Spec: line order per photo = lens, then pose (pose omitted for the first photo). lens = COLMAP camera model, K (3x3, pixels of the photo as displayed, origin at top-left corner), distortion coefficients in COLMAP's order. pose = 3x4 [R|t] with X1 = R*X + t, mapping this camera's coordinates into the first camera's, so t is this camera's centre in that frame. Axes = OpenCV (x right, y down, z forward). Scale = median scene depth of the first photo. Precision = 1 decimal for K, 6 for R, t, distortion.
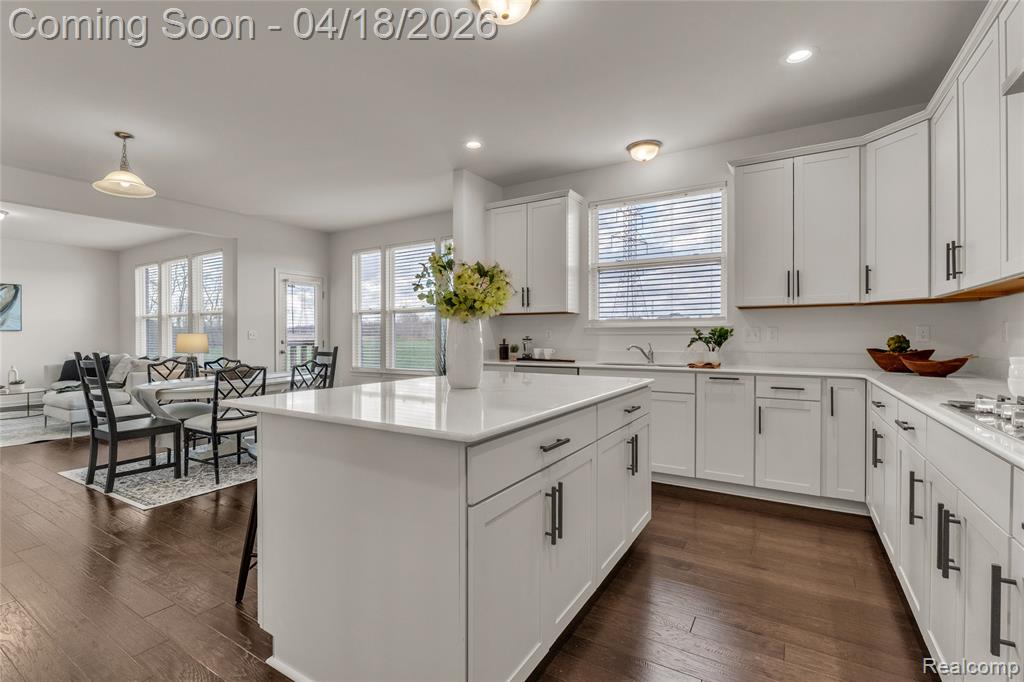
lens RADIAL K [[461.6, 0, 484.4], [0, 461.6, 342.1], [0, 0, 1]] dist [-0.023633, 0.001273]
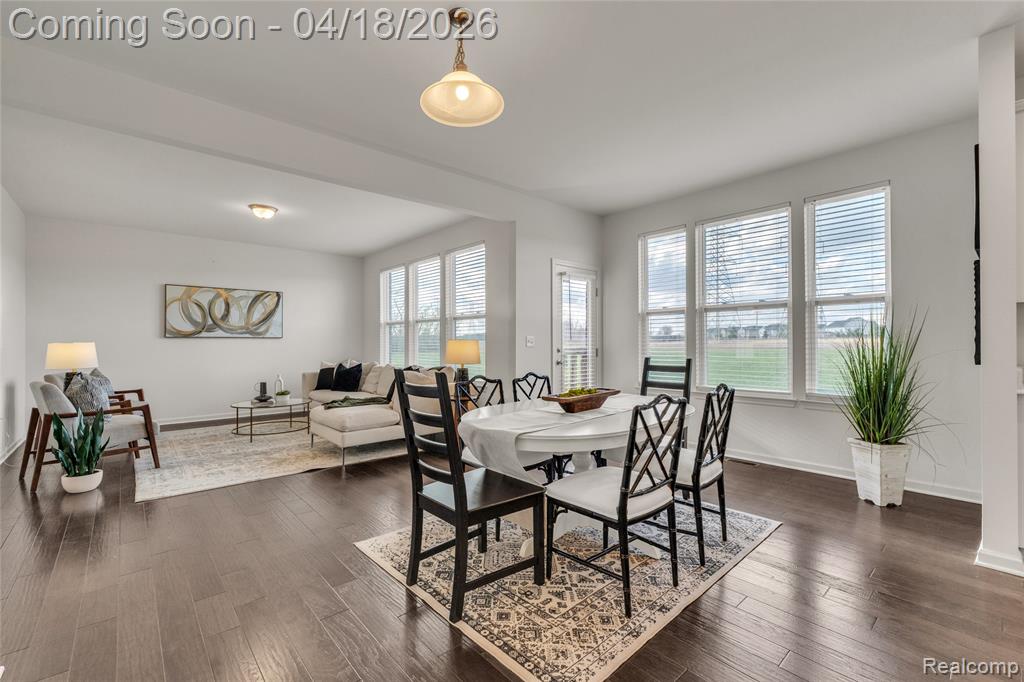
lens RADIAL K [[435.6, 0, 514.4], [0, 435.6, 343.6], [0, 0, 1]] dist [-0.001002, 0.000159]
pose [[0.960649, -0.003041, -0.277748, -0.418240], [0.000502, 0.999957, -0.009212, -0.006619], [0.277765, 0.008710, 0.960610, 0.340180]]
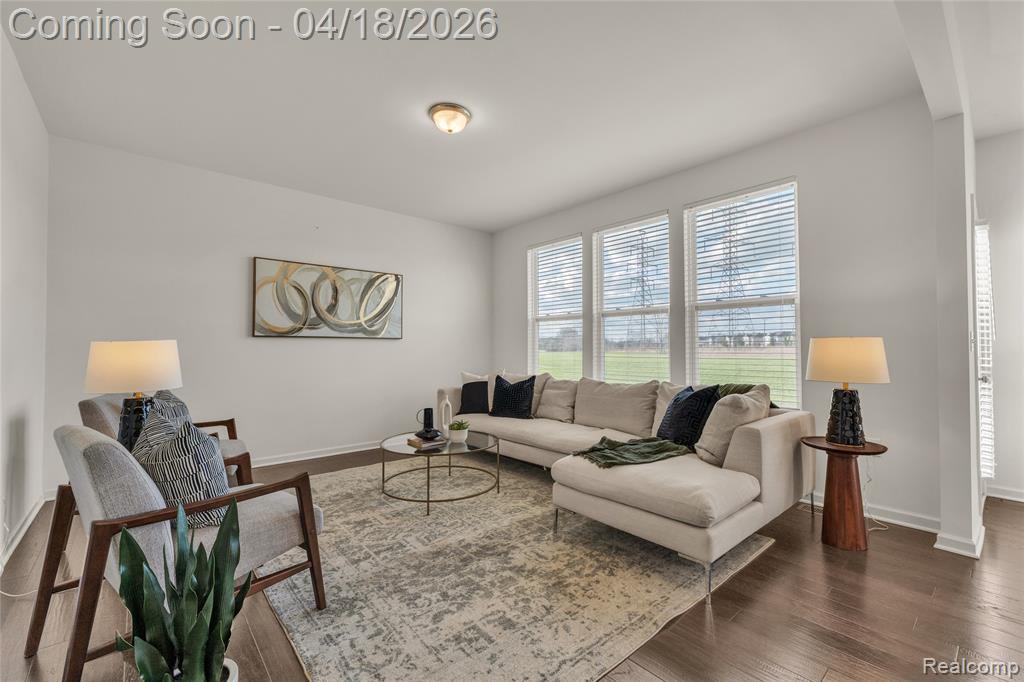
lens RADIAL K [[422.6, 0, 512.9], [0, 422.6, 341.4], [0, 0, 1]] dist [-0.007936, 0.001237]
pose [[0.958291, -0.007849, -0.285685, -1.060574], [-0.001034, 0.999521, -0.030929, -0.001657], [0.285791, 0.029934, 0.957824, 0.648942]]
